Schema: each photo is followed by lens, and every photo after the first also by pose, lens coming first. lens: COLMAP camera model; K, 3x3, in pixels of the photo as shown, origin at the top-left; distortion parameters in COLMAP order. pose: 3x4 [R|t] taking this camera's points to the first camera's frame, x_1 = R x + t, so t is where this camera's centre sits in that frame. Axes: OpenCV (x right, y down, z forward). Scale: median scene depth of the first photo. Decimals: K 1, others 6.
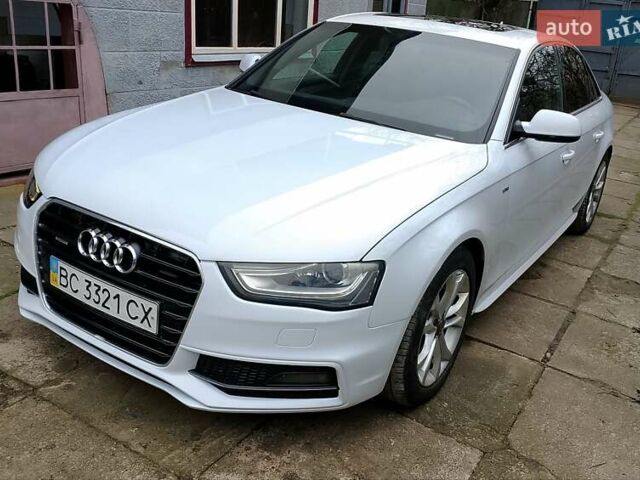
lens RADIAL K [[639.5, 0, 320.0], [0, 639.5, 240.0], [0, 0, 1]] dist [0.040334, -0.020379]
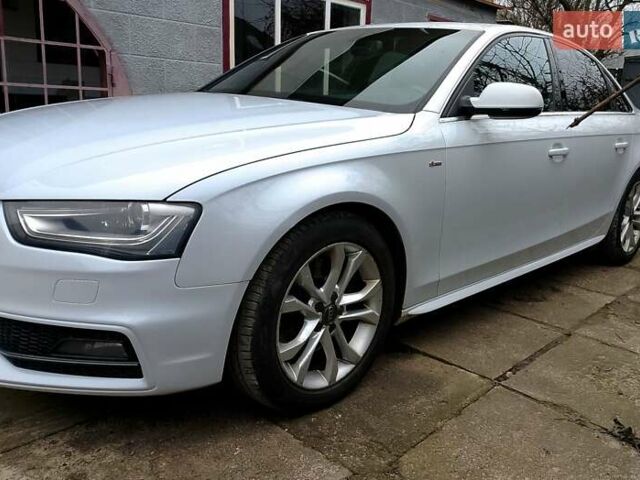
lens RADIAL K [[594.1, 0, 320.1], [0, 594.1, 221.9], [0, 0, 1]] dist [0.030476, -0.018564]
pose [[0.979885, -0.004881, -0.199503, 0.298117], [-0.027606, 0.986774, -0.159733, 0.127440], [0.197644, 0.162027, 0.966791, 0.225692]]
